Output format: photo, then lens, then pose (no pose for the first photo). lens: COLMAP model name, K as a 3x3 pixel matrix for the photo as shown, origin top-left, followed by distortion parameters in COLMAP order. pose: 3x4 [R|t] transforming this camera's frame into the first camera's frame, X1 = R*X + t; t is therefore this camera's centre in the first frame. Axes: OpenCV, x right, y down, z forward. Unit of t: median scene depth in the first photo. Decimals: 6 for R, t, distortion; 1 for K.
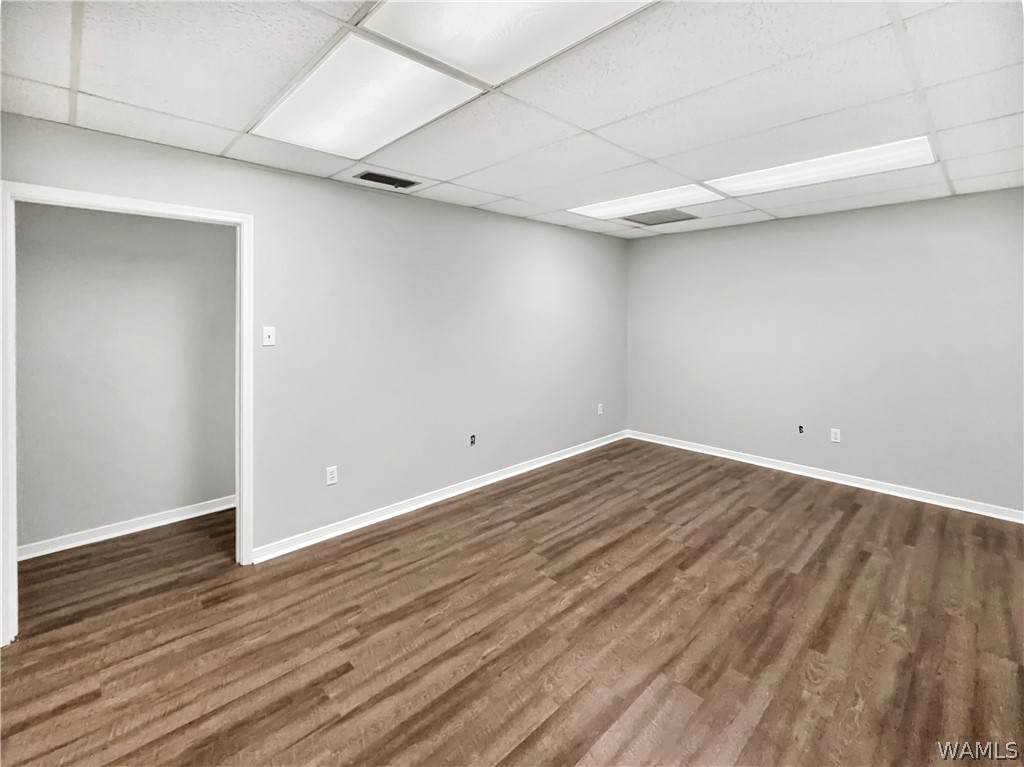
lens RADIAL K [[449.9, 0, 514.7], [0, 449.9, 311.1], [0, 0, 1]] dist [-0.000831, -0.000933]
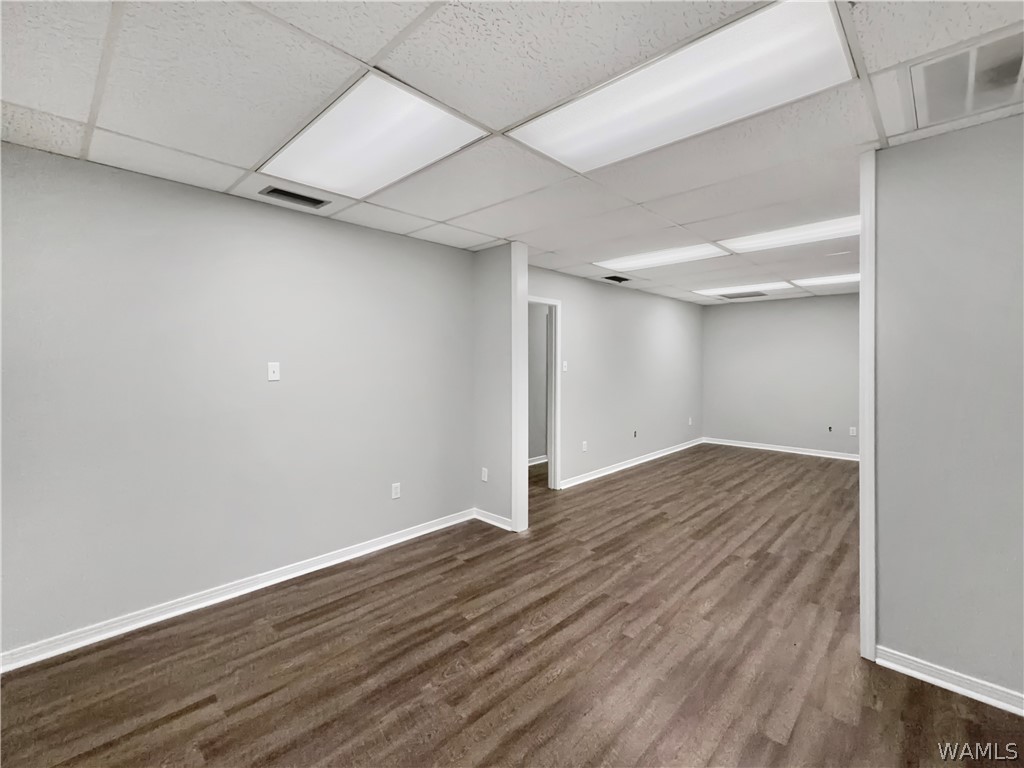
lens RADIAL K [[440.4, 0, 515.8], [0, 440.4, 396.2], [0, 0, 1]] dist [0.001952, 0.000184]
pose [[0.999087, 0.008486, 0.041868, -0.586279], [-0.012446, 0.995375, 0.095251, 0.007348], [-0.040866, -0.095685, 0.994572, -0.531146]]
